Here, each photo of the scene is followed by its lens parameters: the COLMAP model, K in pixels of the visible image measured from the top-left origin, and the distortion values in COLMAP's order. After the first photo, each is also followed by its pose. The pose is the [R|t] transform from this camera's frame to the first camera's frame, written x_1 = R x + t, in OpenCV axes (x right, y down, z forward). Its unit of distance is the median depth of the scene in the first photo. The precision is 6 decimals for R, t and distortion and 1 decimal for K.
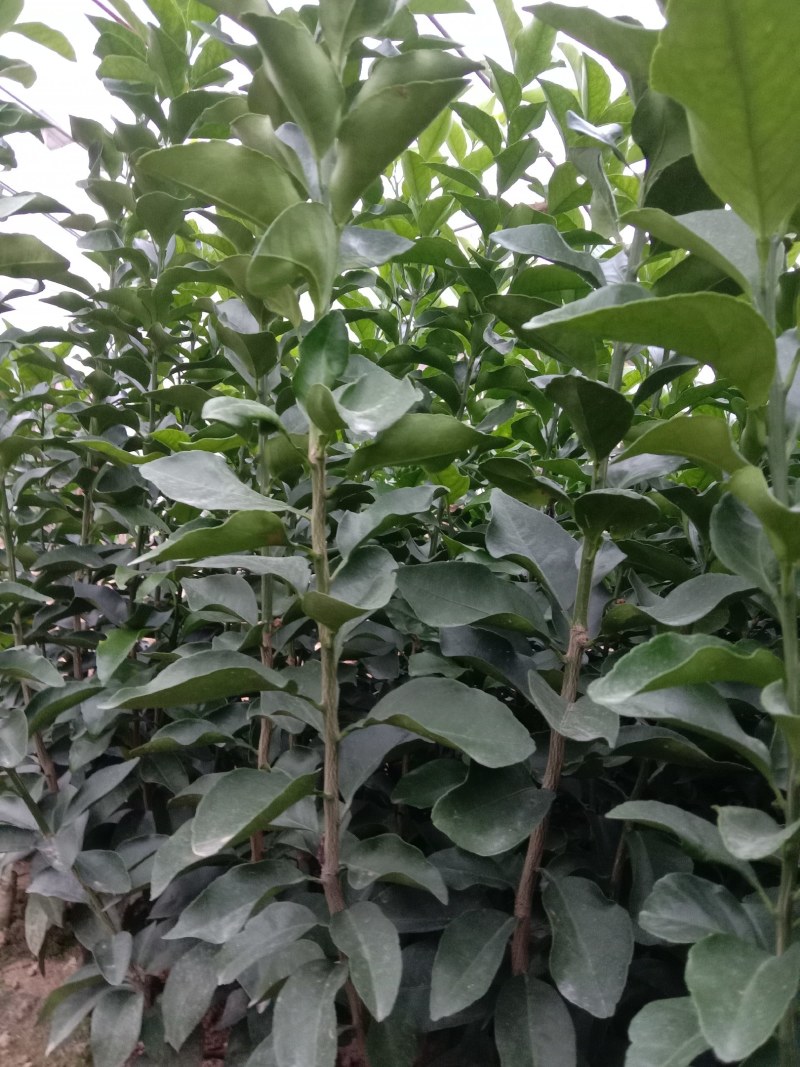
lens RADIAL K [[871.9, 0, 400.5], [0, 871.9, 533.0], [0, 0, 1]] dist [-0.009515, 0.011081]
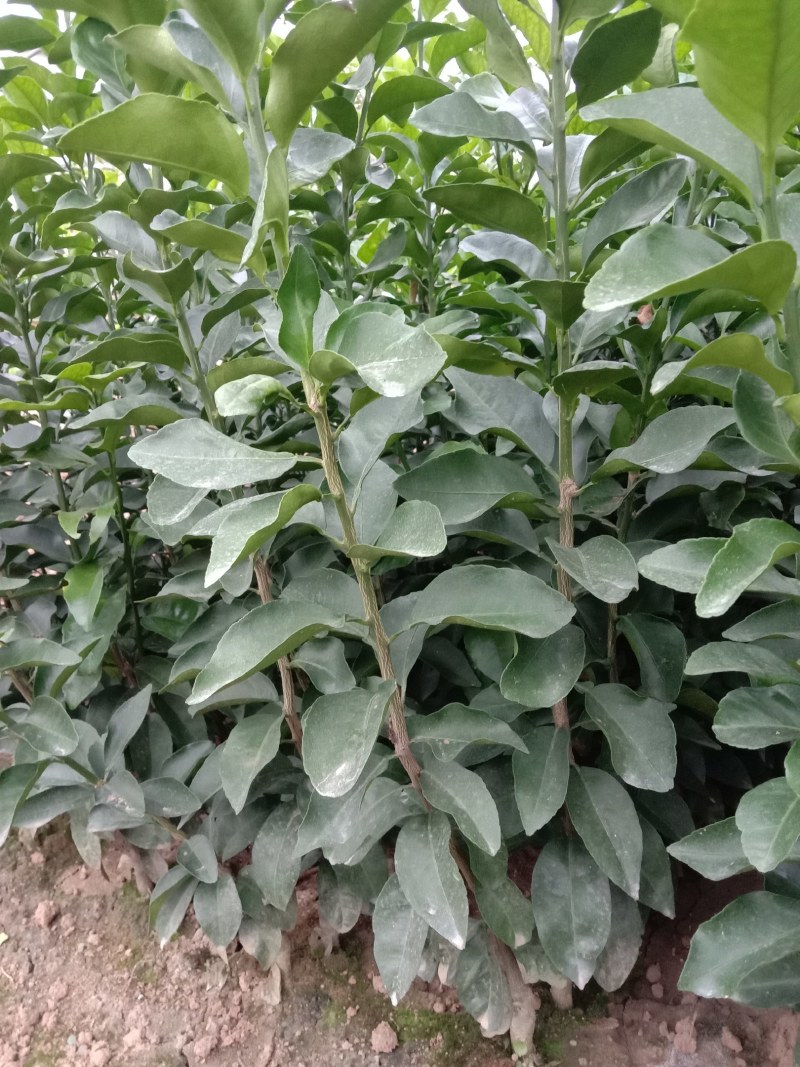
lens RADIAL K [[871.9, 0, 400.2], [0, 871.9, 534.9], [0, 0, 1]] dist [-0.009515, 0.011081]
pose [[0.948515, -0.281551, 0.145082, -0.177354], [0.232621, 0.930119, 0.284194, -0.194663], [-0.214959, -0.235813, 0.947726, -0.002110]]
